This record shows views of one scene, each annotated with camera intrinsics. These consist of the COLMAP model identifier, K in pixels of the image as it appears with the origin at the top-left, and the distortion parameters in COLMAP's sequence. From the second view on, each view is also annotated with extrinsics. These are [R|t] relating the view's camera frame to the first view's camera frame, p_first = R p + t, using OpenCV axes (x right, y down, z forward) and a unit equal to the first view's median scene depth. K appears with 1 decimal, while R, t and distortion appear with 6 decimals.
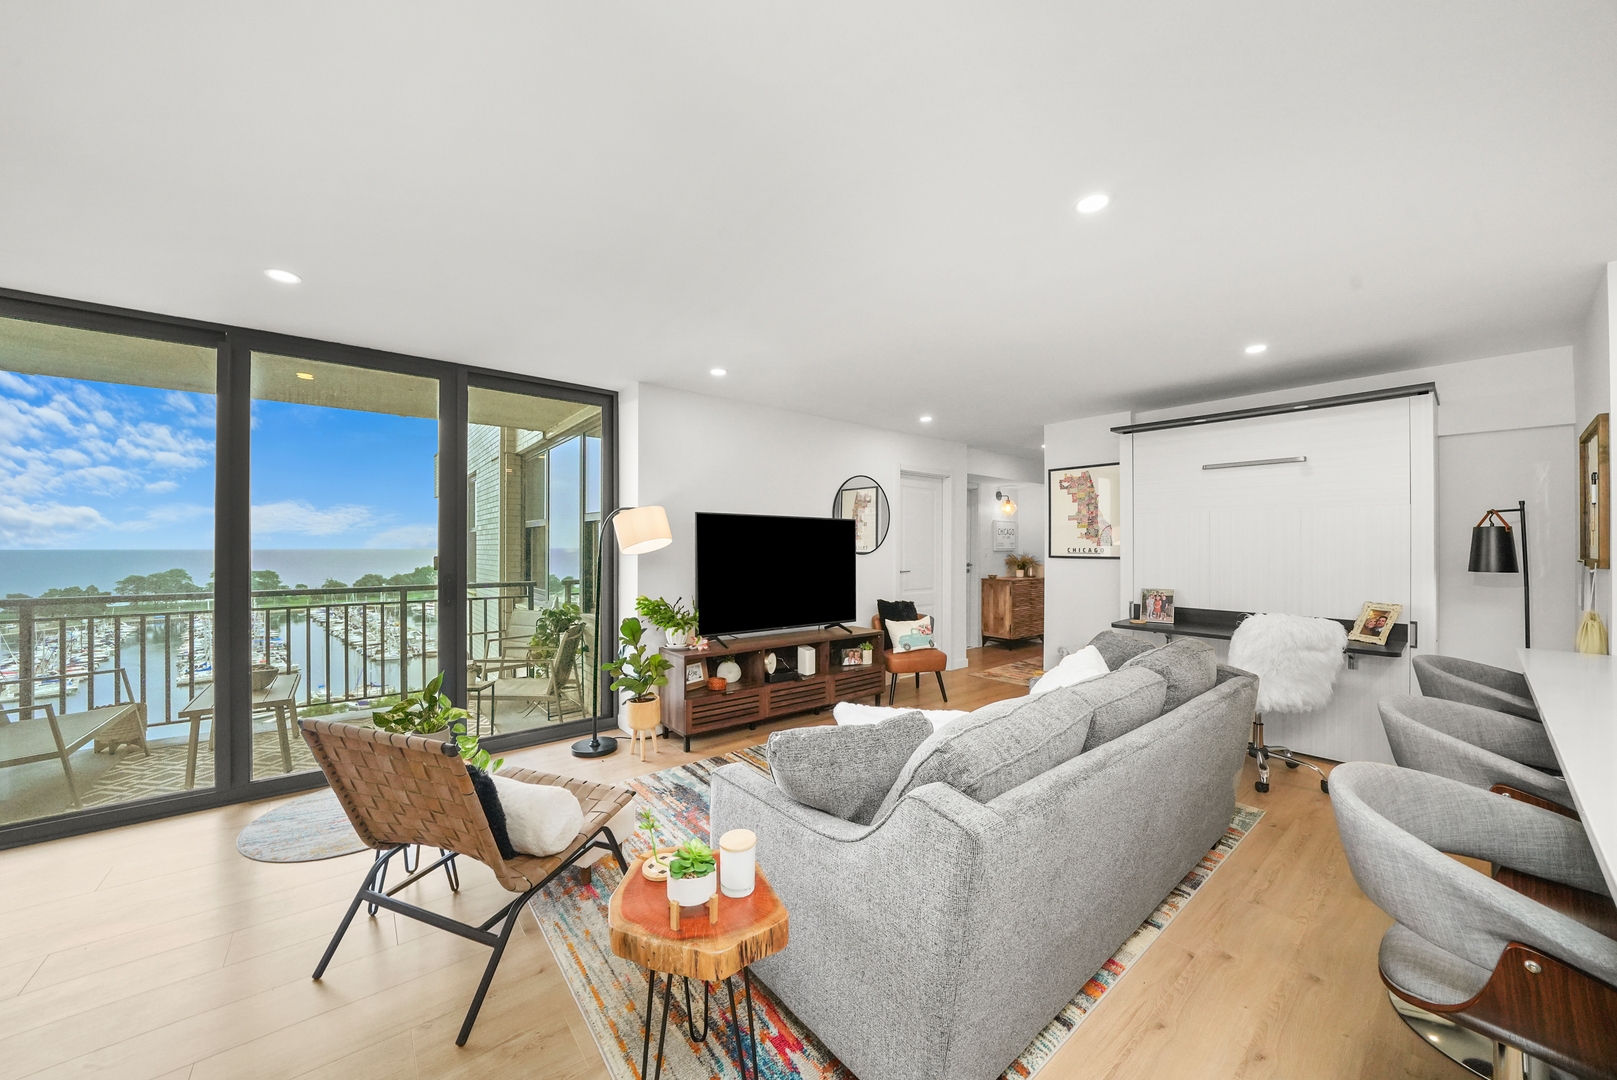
lens RADIAL K [[577.8, 0, 808.5], [0, 577.8, 540.0], [0, 0, 1]] dist [-0.021924, 0.000011]
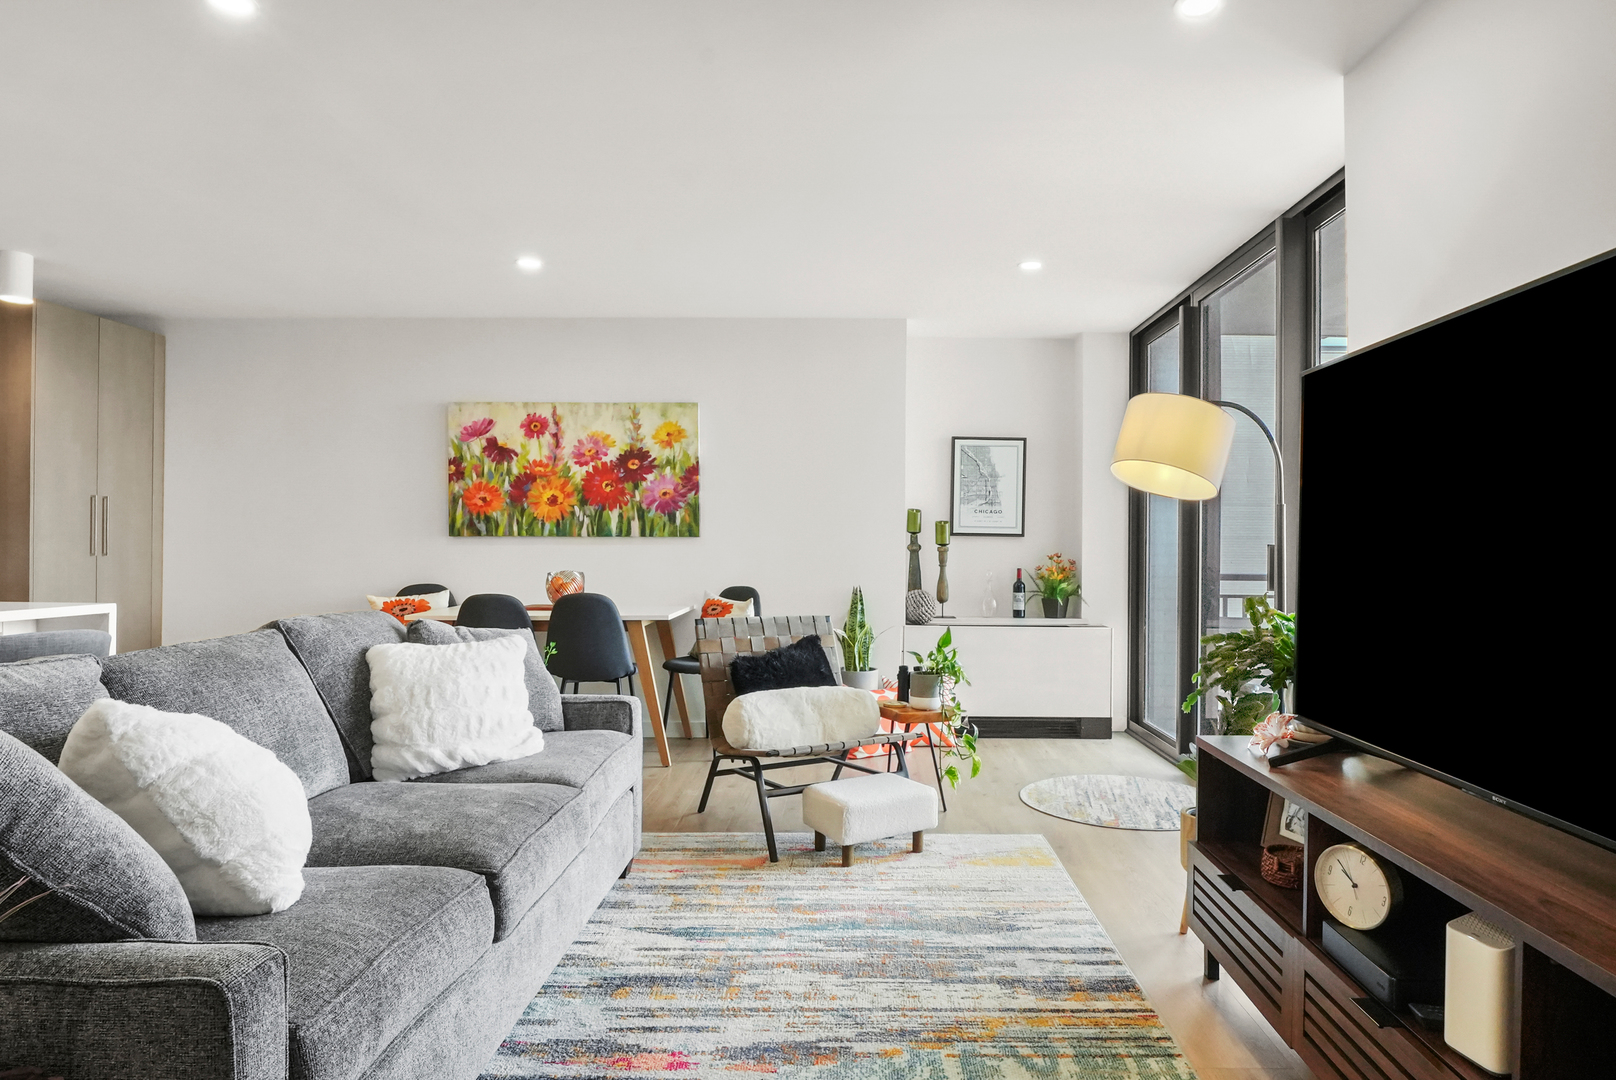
lens RADIAL K [[925.4, 0, 860.5], [0, 925.4, 540.5], [0, 0, 1]] dist [-0.017147, 0.000970]
pose [[-0.627411, -0.007981, -0.778647, 0.546874], [-0.005259, 0.999968, -0.006012, 0.044702], [0.778670, 0.000323, -0.627433, 1.353165]]
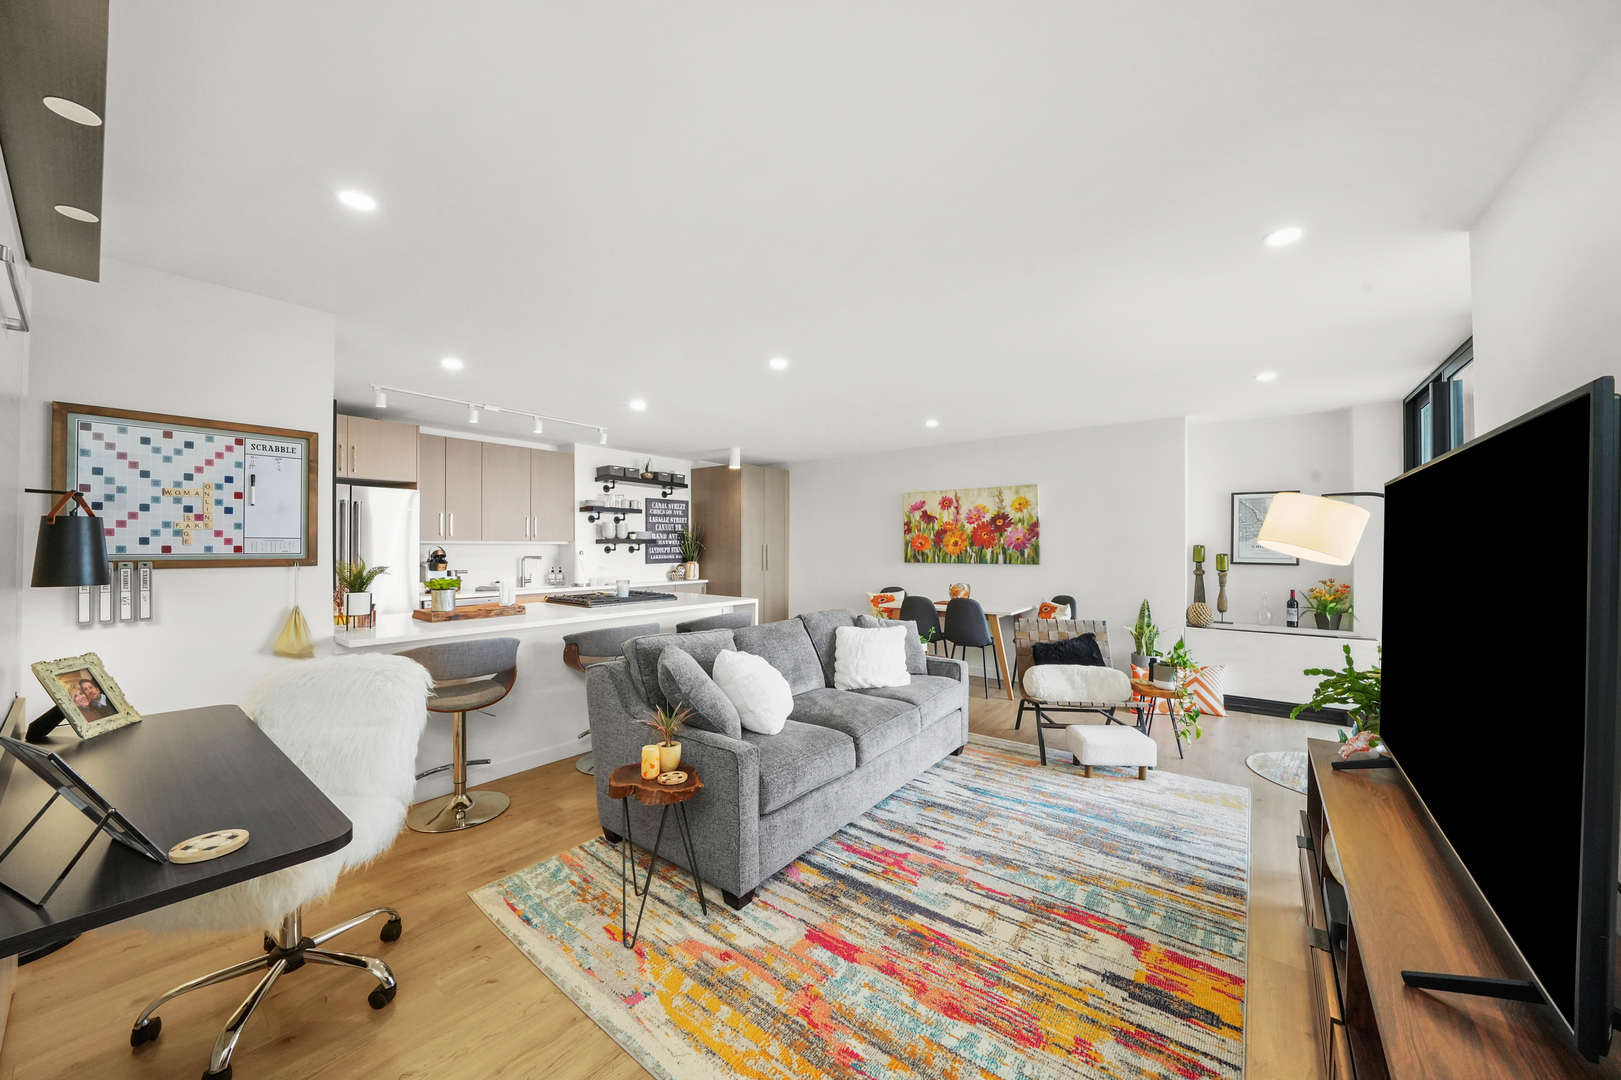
lens RADIAL K [[579.2, 0, 810.5], [0, 579.2, 540.0], [0, 0, 1]] dist [-0.021924, 0.000011]
pose [[-0.973208, -0.003705, -0.229895, 0.499852], [-0.001591, 0.999955, -0.009383, -0.027114], [0.229920, -0.008766, -0.973170, 1.614007]]
